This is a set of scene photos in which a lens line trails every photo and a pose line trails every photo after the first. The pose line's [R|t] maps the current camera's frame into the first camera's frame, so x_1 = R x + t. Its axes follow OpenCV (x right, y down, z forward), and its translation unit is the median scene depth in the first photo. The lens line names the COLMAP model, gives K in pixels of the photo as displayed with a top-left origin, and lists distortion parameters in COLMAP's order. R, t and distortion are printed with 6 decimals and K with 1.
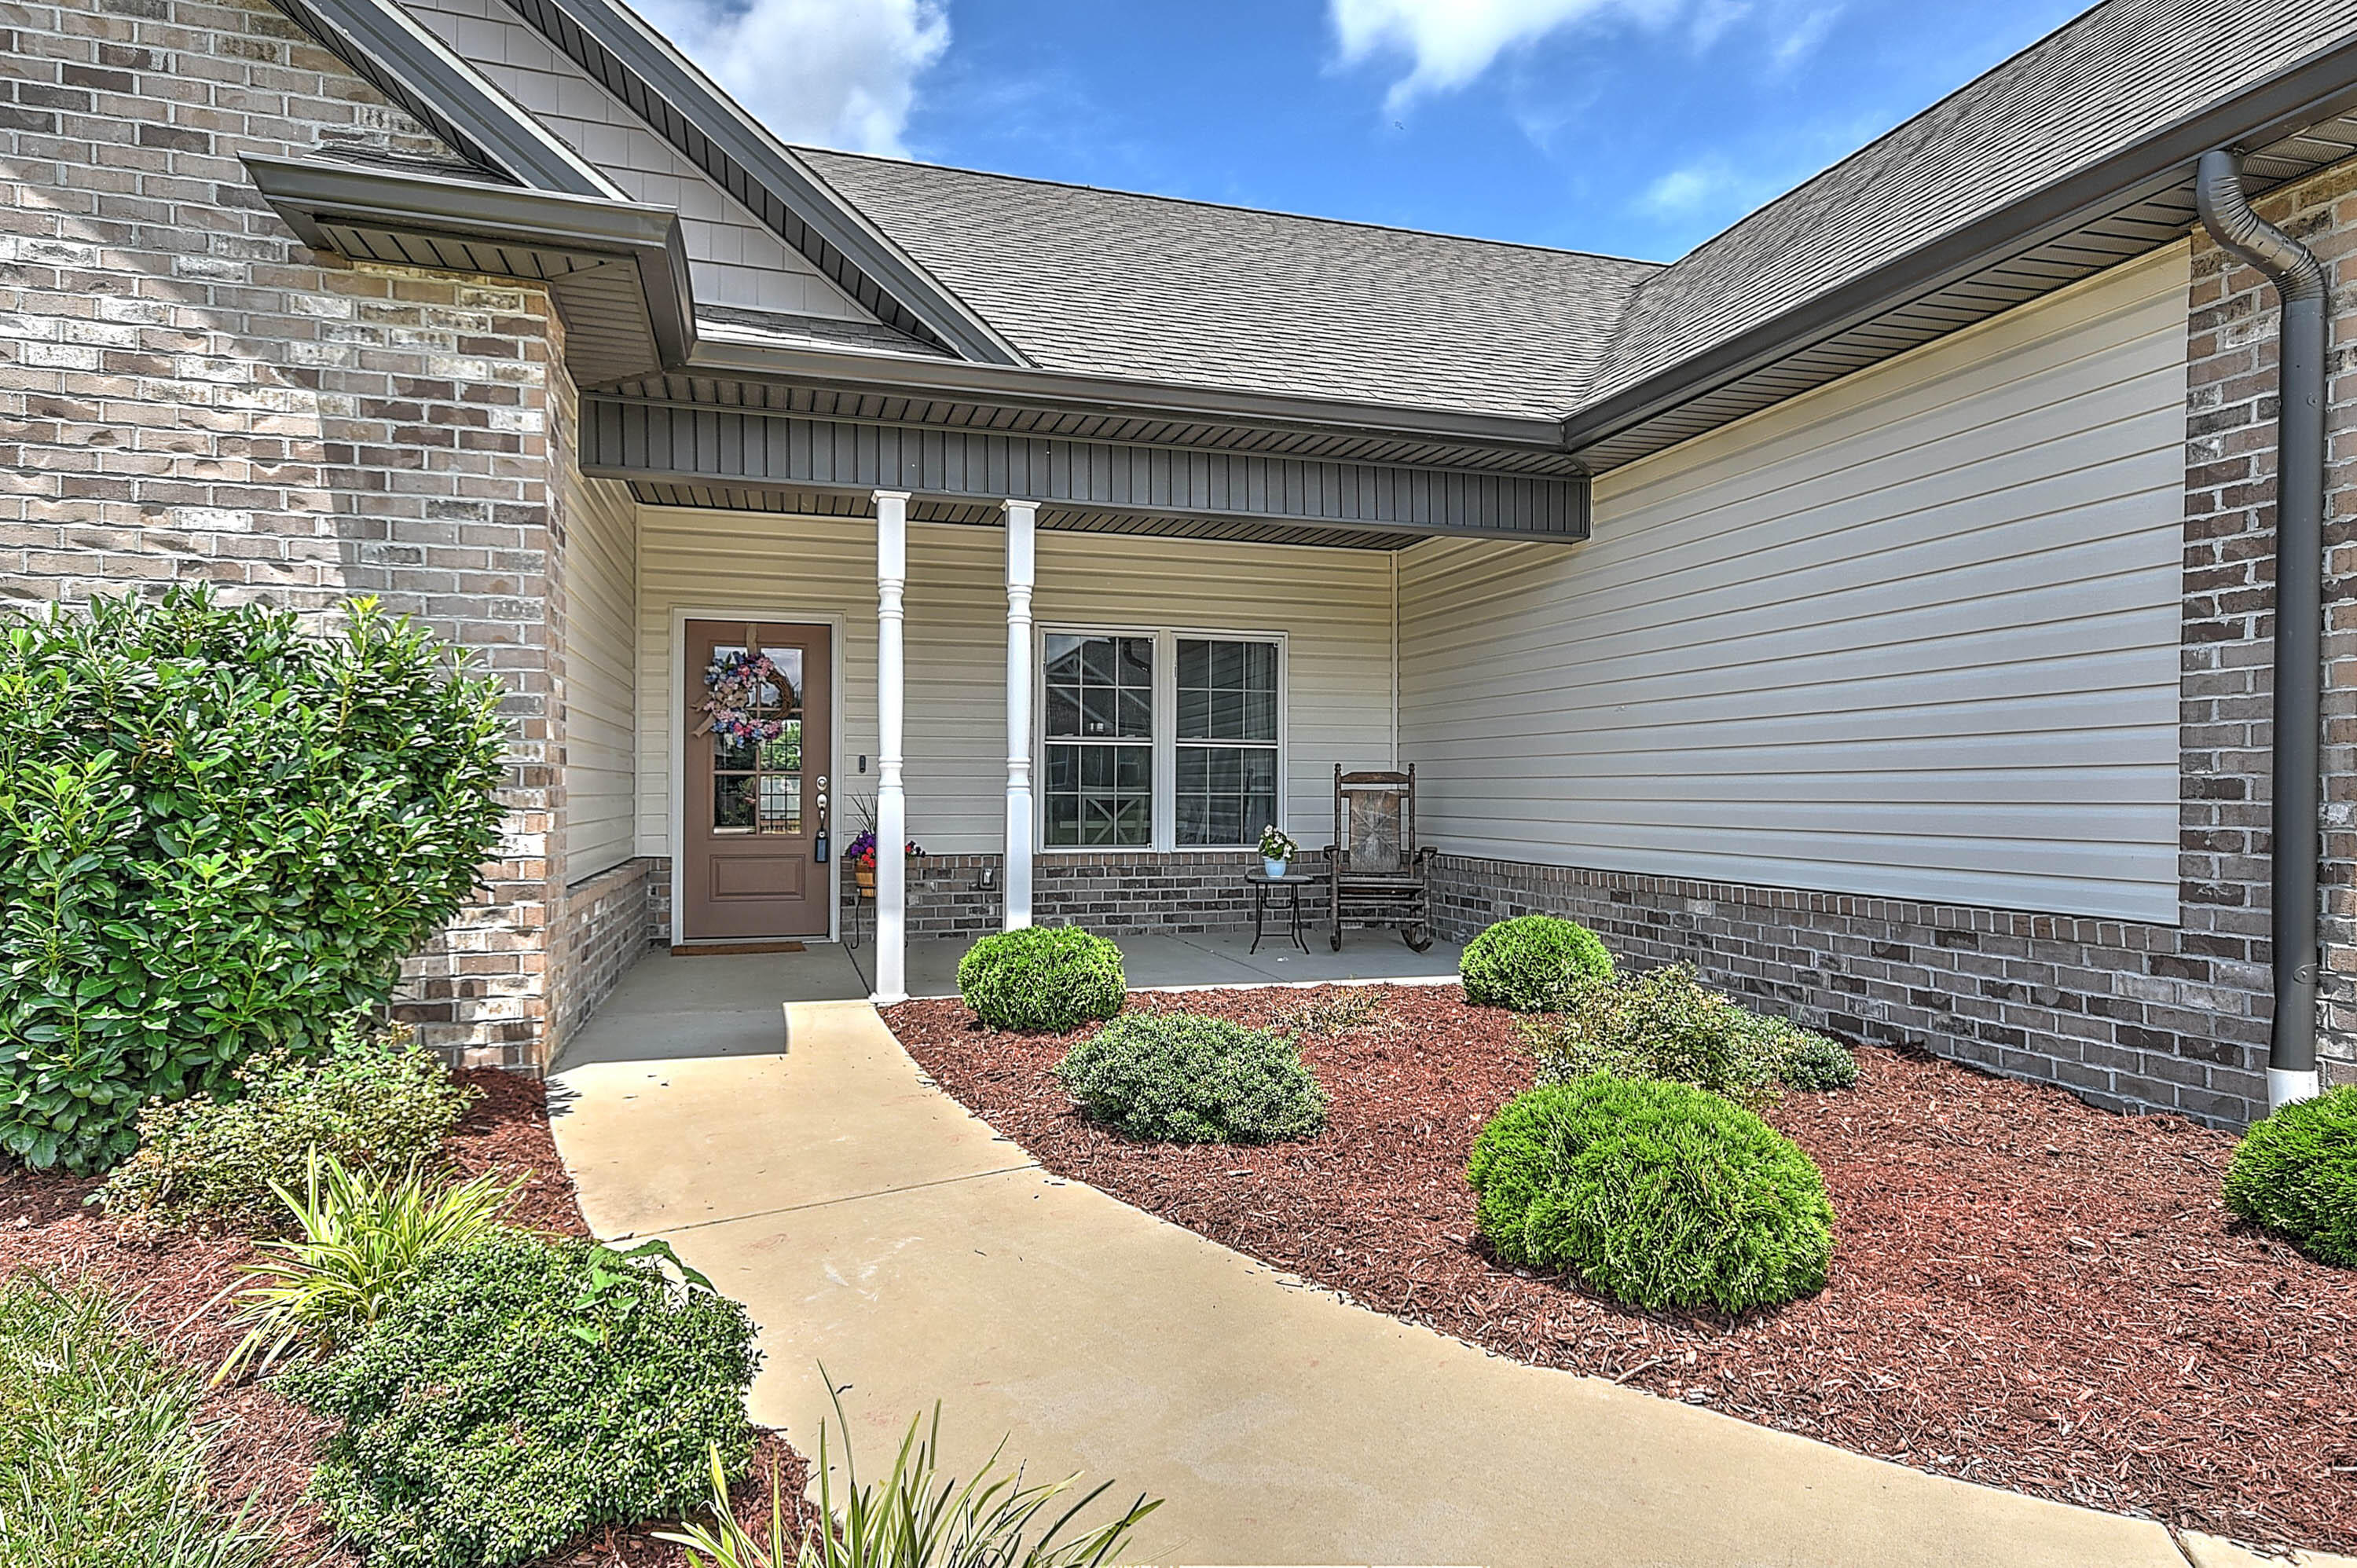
lens RADIAL K [[1344.8, 0, 1186.7], [0, 1344.8, 792.3], [0, 0, 1]] dist [0.033037, 0.000109]
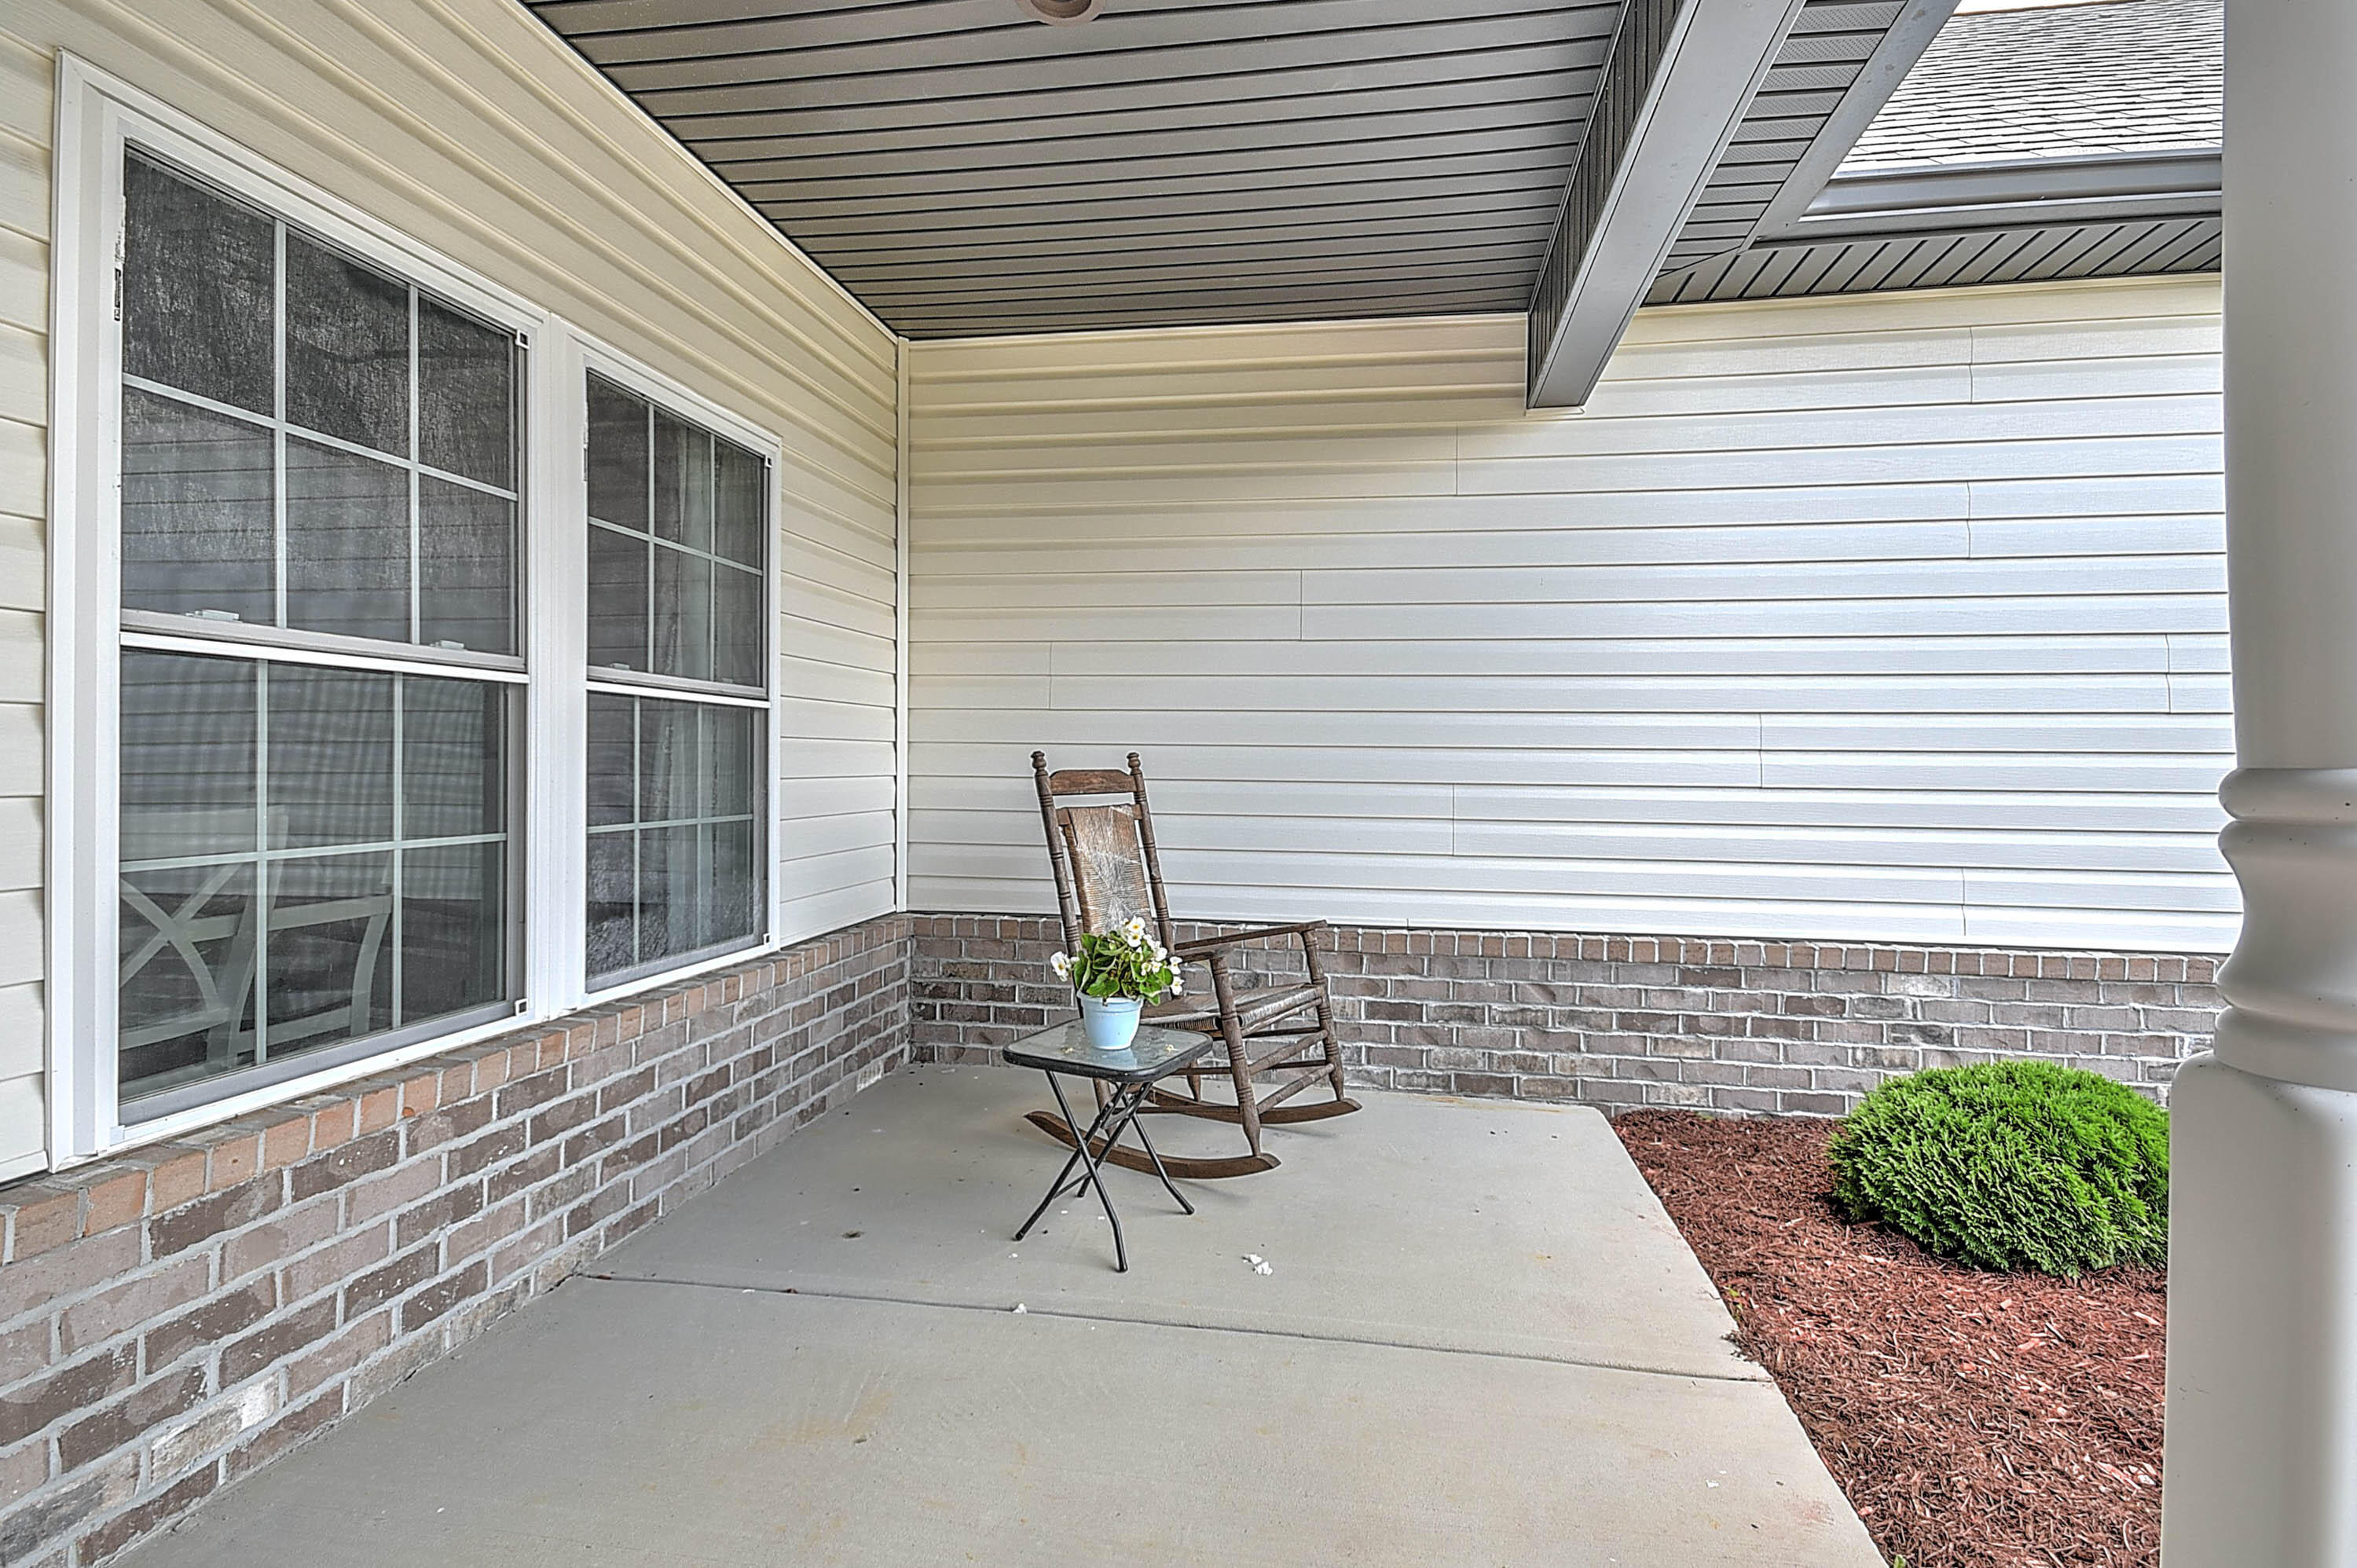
lens RADIAL K [[1042.3, 0, 1187.1], [0, 1042.3, 772.2], [0, 0, 1]] dist [0.003757, -0.001618]
pose [[0.441999, -0.002403, 0.897013, -0.251021], [-0.004201, 0.999980, 0.004749, -0.022637], [-0.897006, -0.005867, 0.441980, 1.084285]]
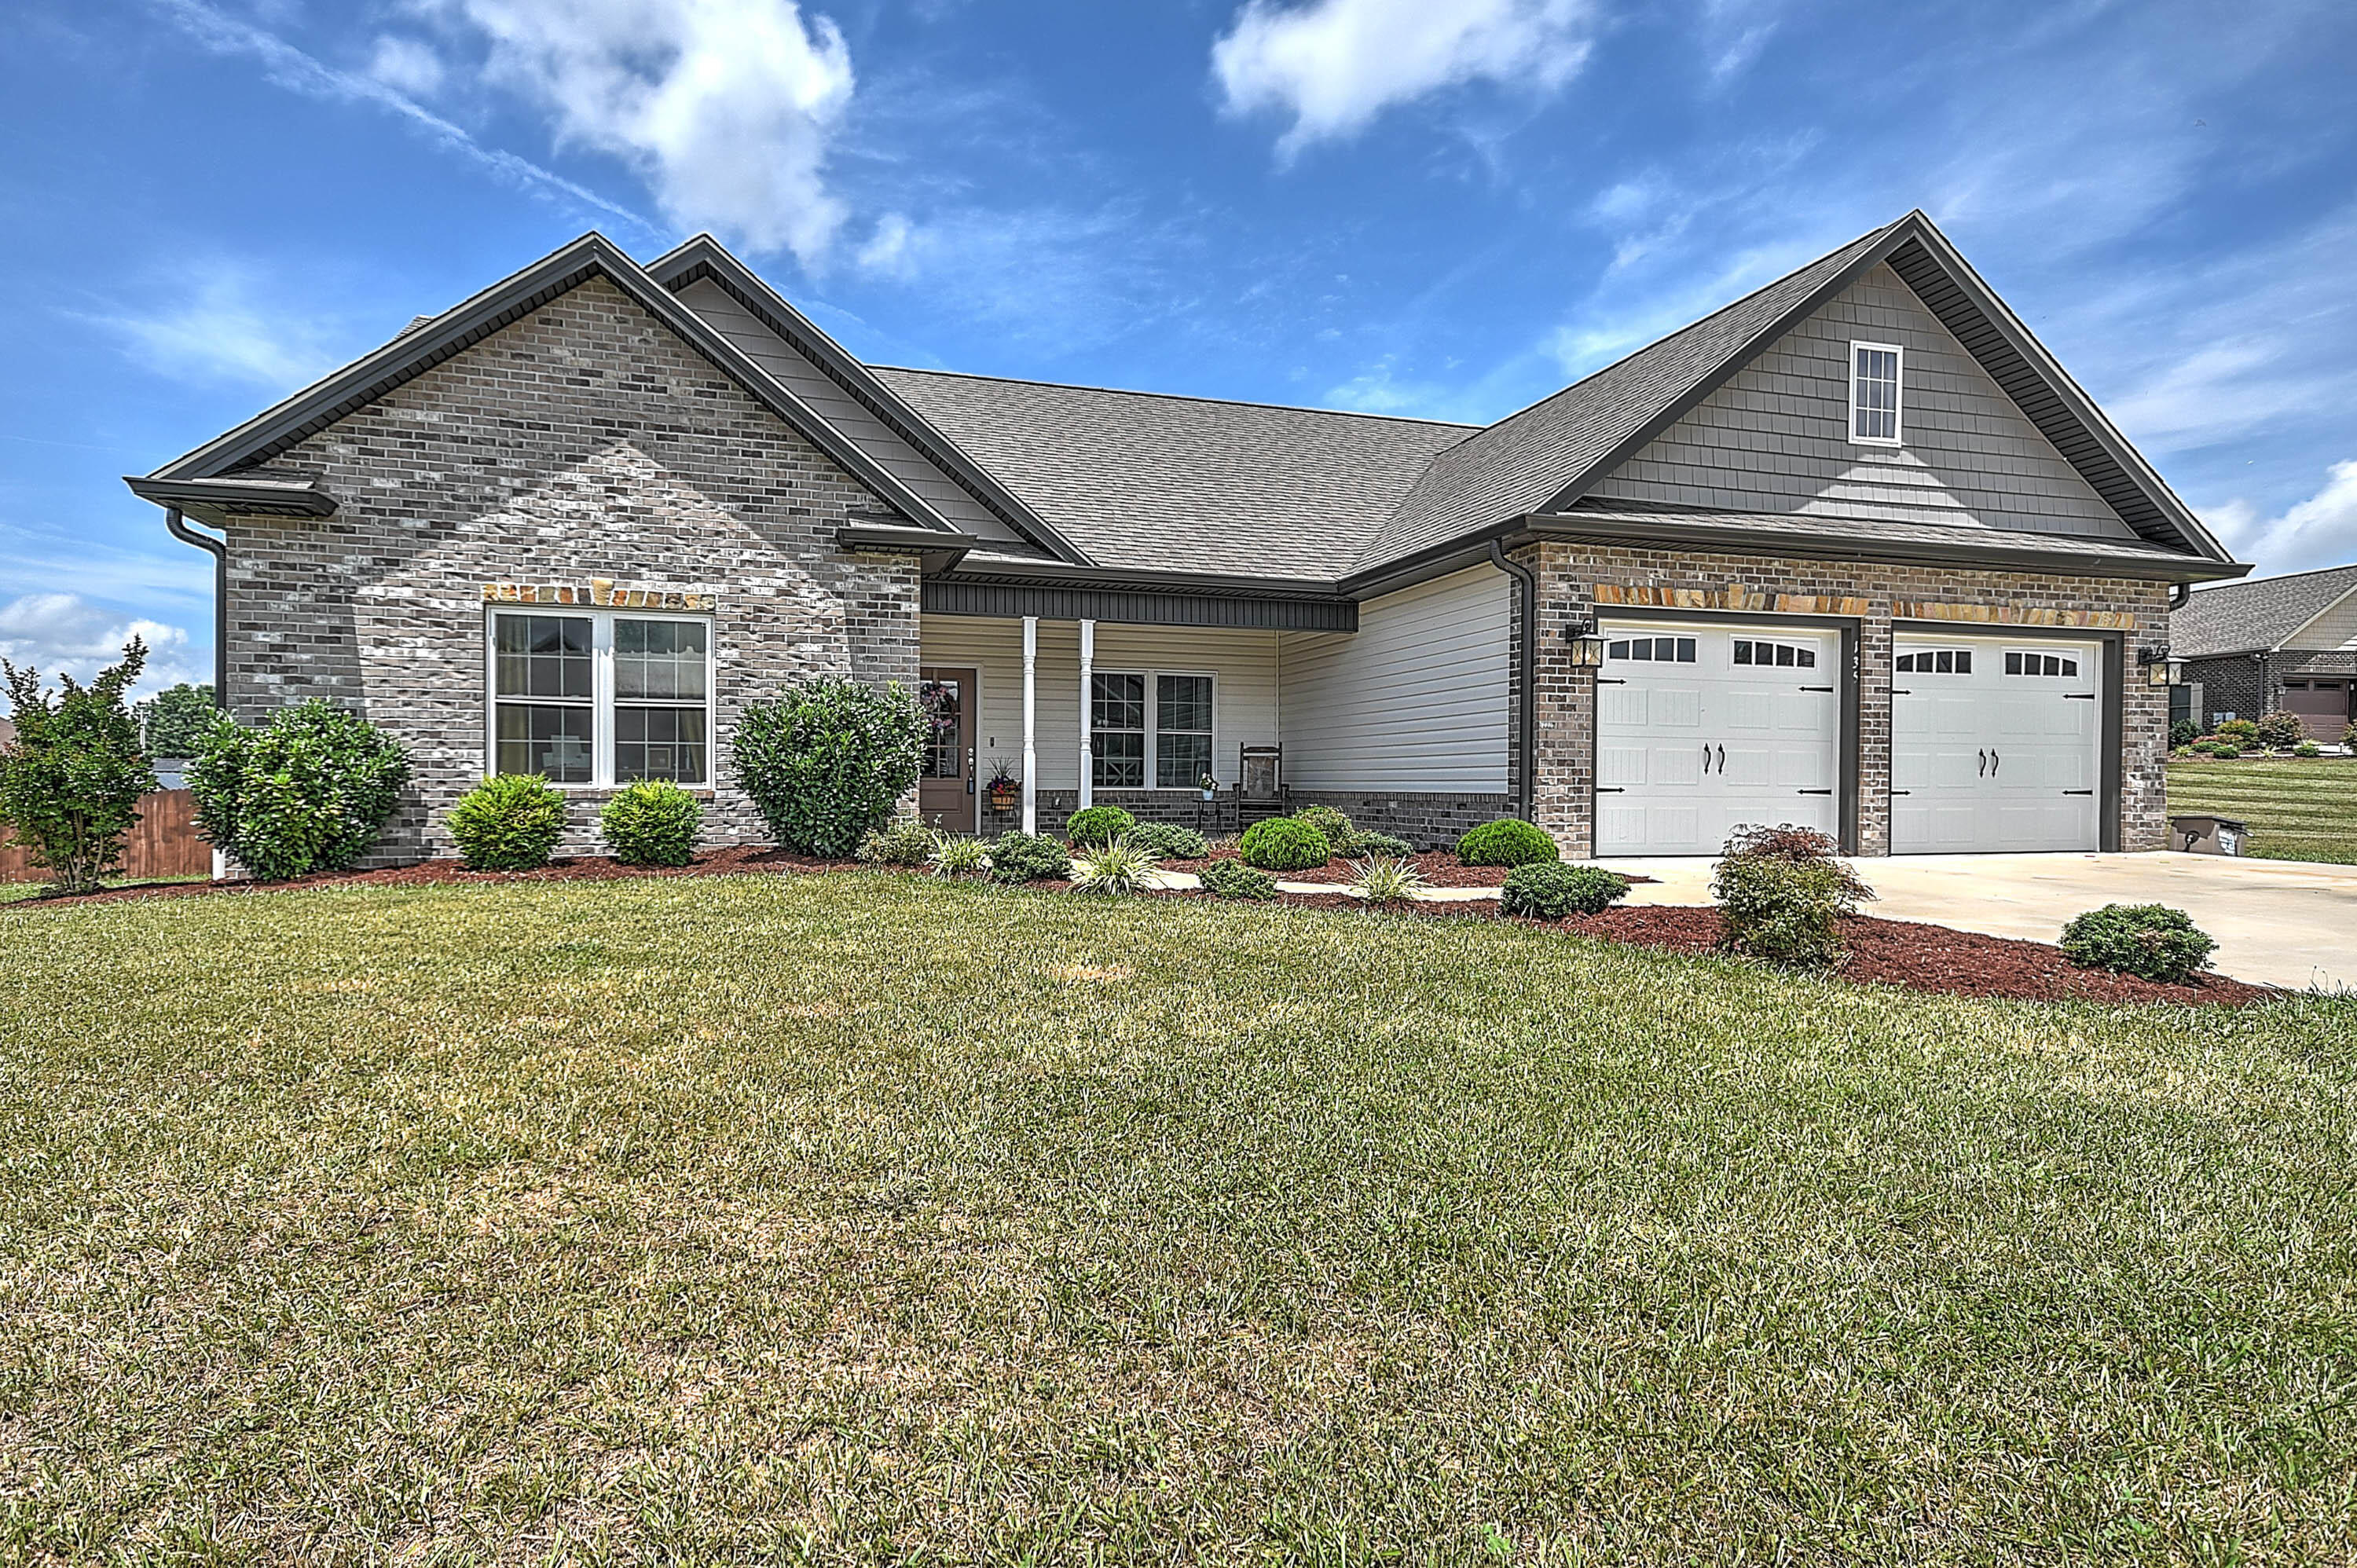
lens RADIAL K [[1280.9, 0, 1179.7], [0, 1280.9, 785.4], [0, 0, 1]] dist [0.029130, 0.001675]
pose [[0.999914, 0.001733, 0.013028, 0.000667], [-0.001747, 0.999998, 0.001004, 0.051679], [-0.013026, -0.001026, 0.999915, -1.104302]]
